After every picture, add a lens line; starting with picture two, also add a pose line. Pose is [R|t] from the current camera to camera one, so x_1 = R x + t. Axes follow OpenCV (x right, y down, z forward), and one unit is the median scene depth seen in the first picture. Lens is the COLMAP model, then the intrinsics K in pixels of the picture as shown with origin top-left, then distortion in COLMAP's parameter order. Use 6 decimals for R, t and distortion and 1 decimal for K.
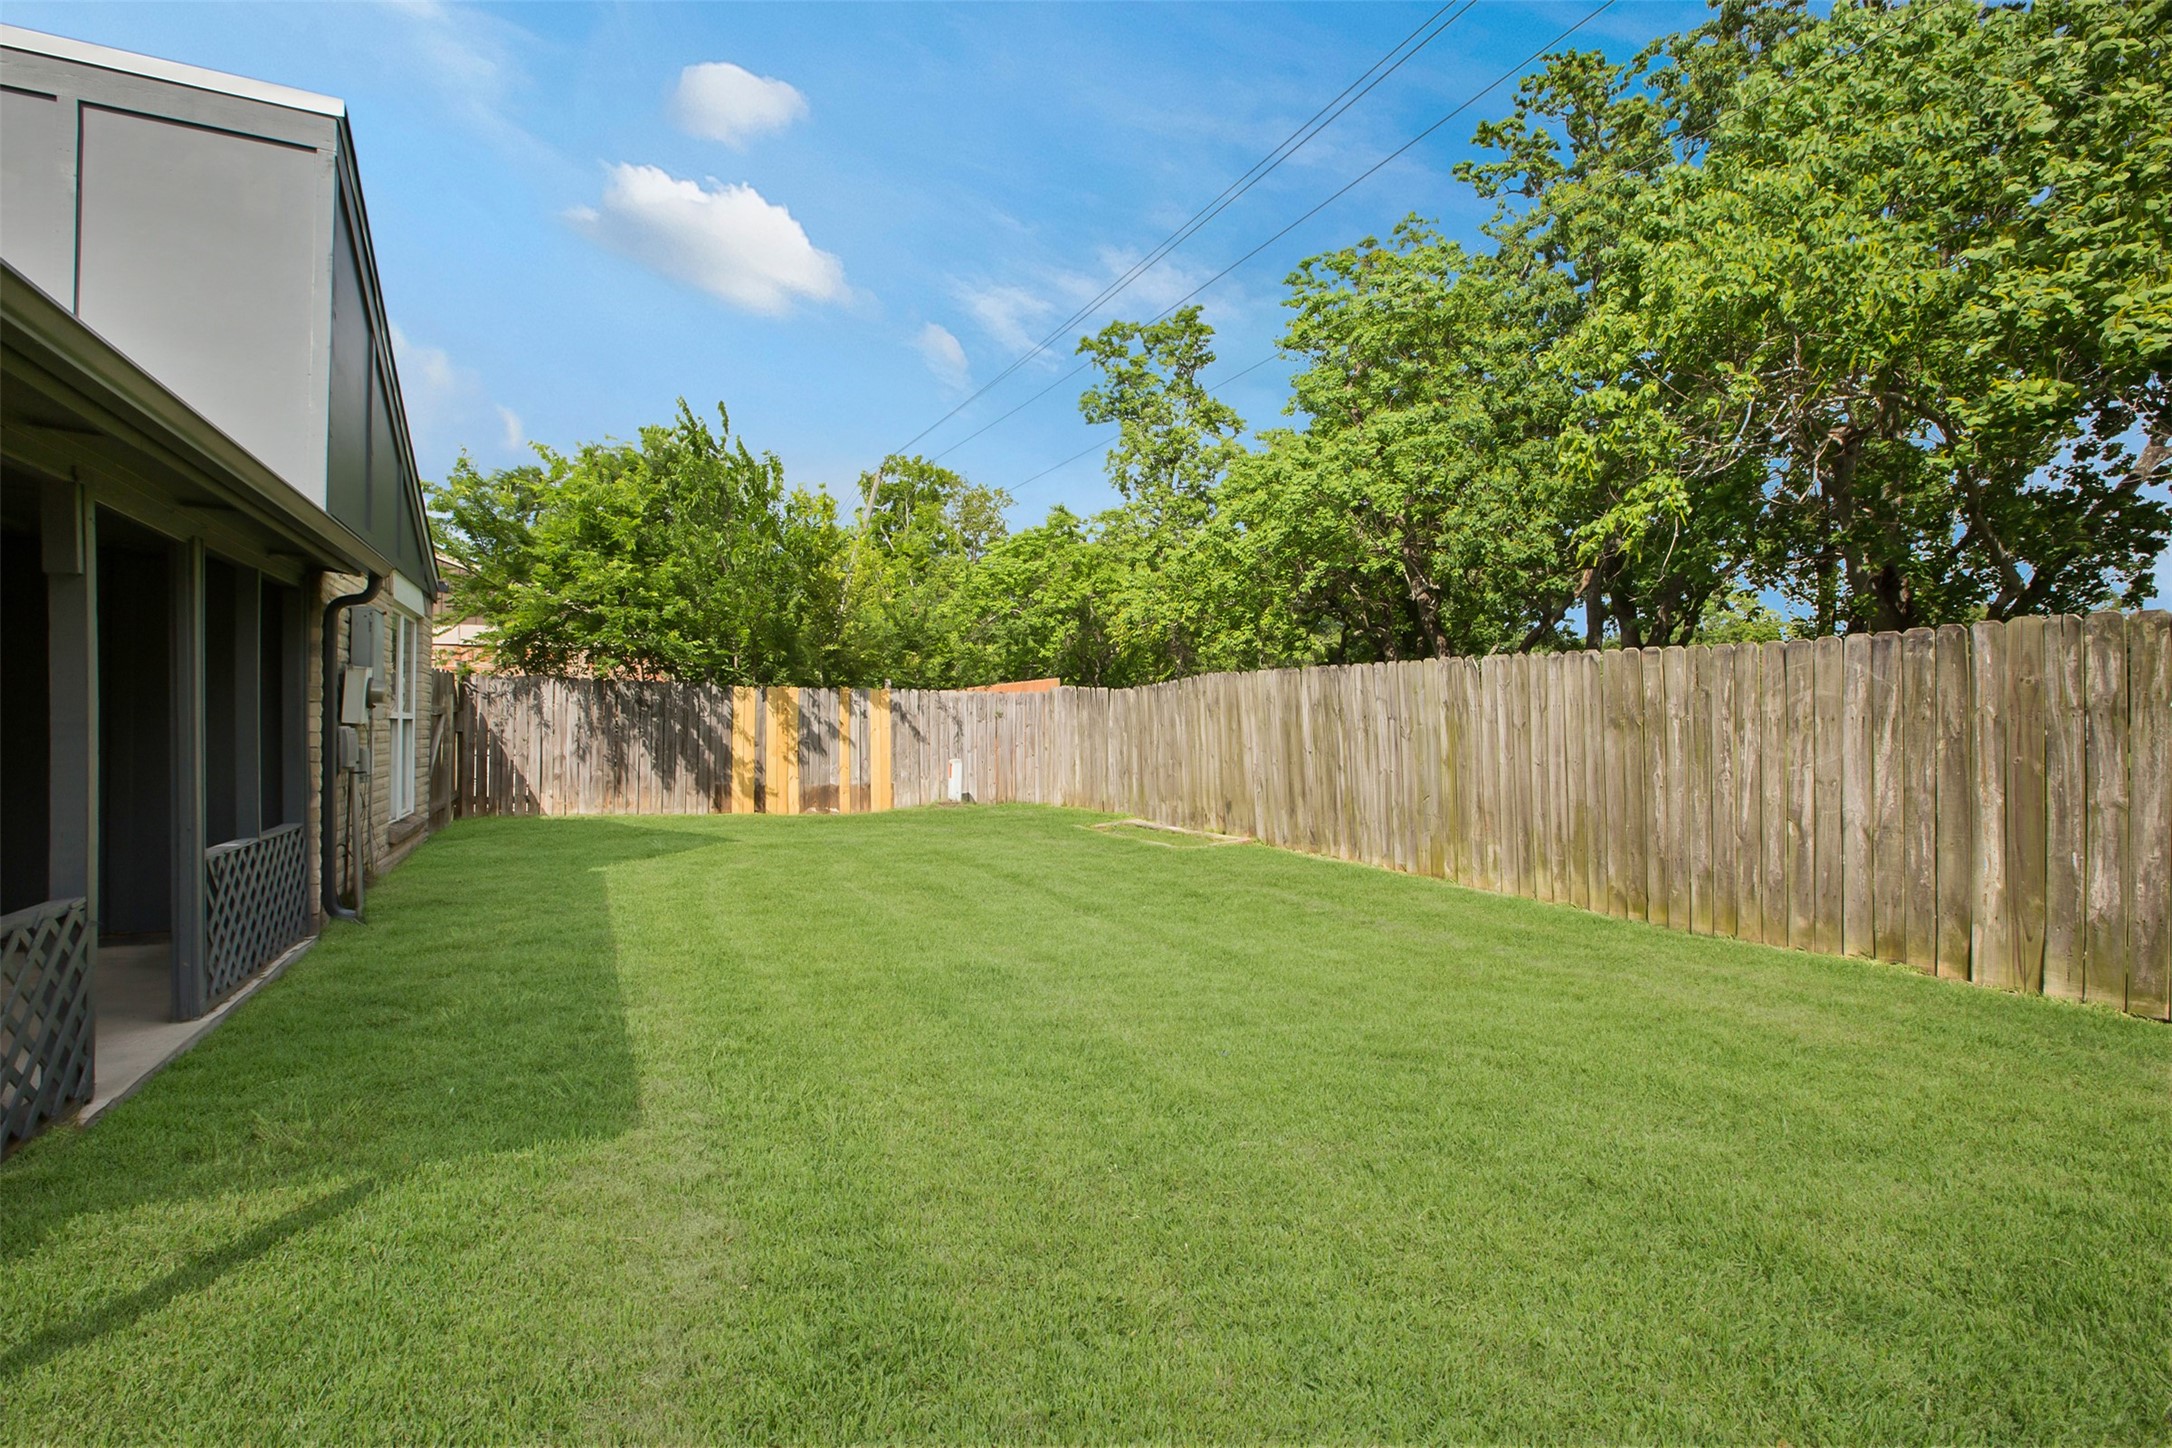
lens RADIAL K [[1011.8, 0, 1086.0], [0, 1011.8, 724.0], [0, 0, 1]] dist [-0.032417, 0.021380]
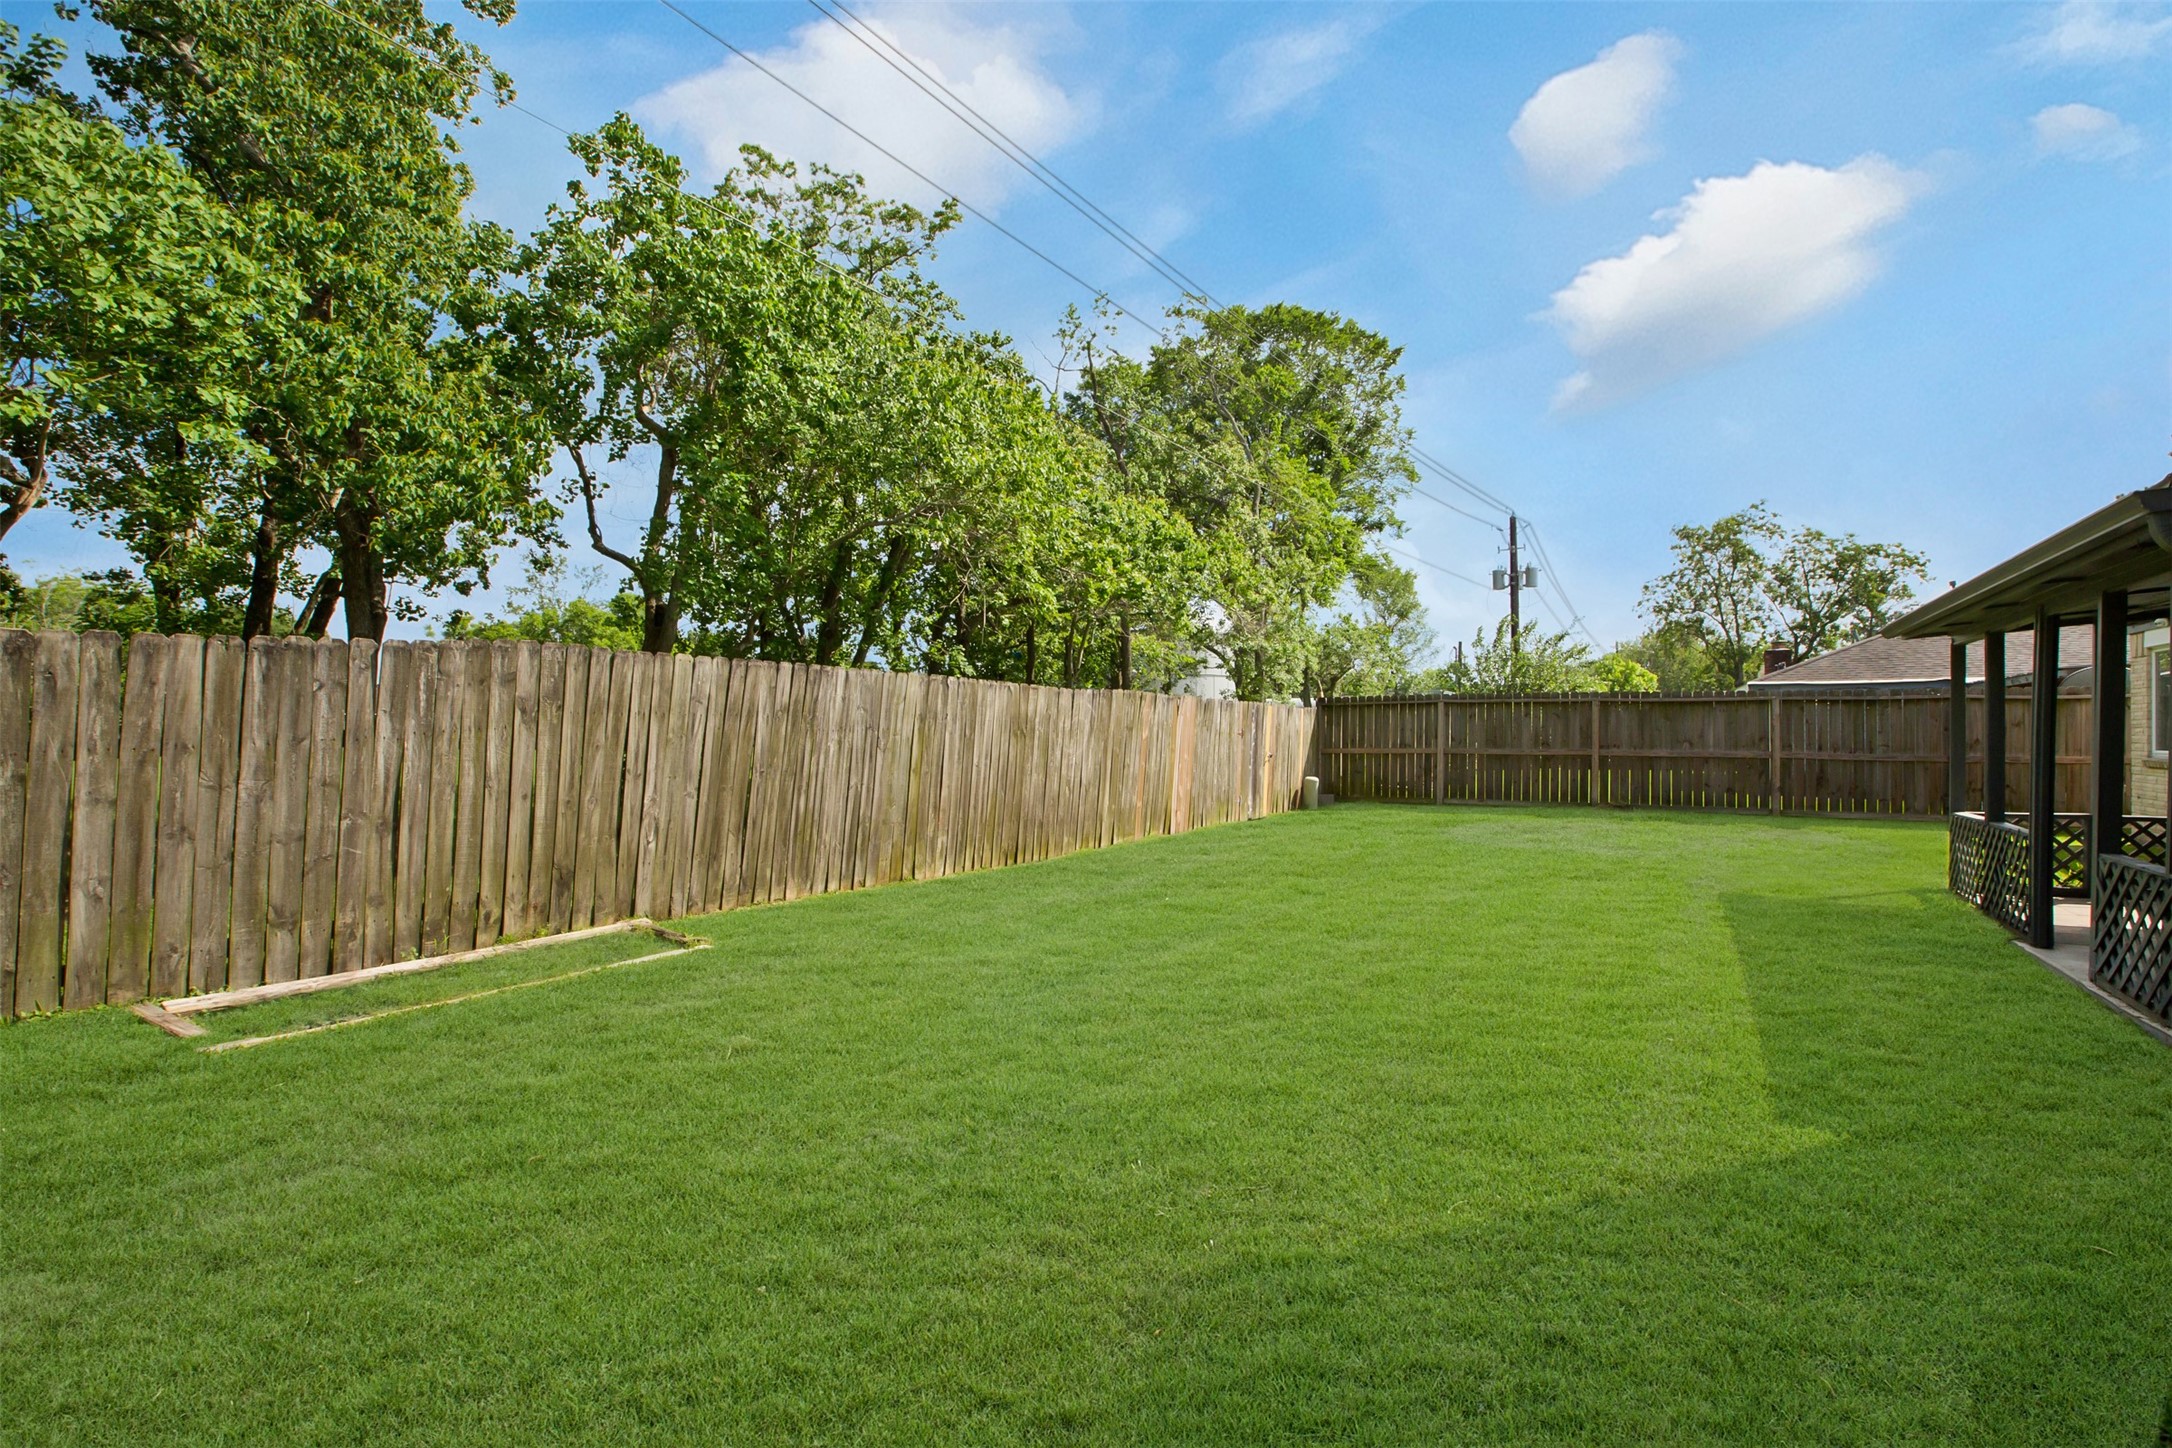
lens RADIAL K [[1011.8, 0, 1086.0], [0, 1011.8, 724.0], [0, 0, 1]] dist [-0.032417, 0.021380]
pose [[-0.485748, -0.000268, 0.874099, -0.590394], [-0.000663, 1.000000, -0.000061, -0.009467], [-0.874098, -0.000609, -0.485748, 1.201877]]
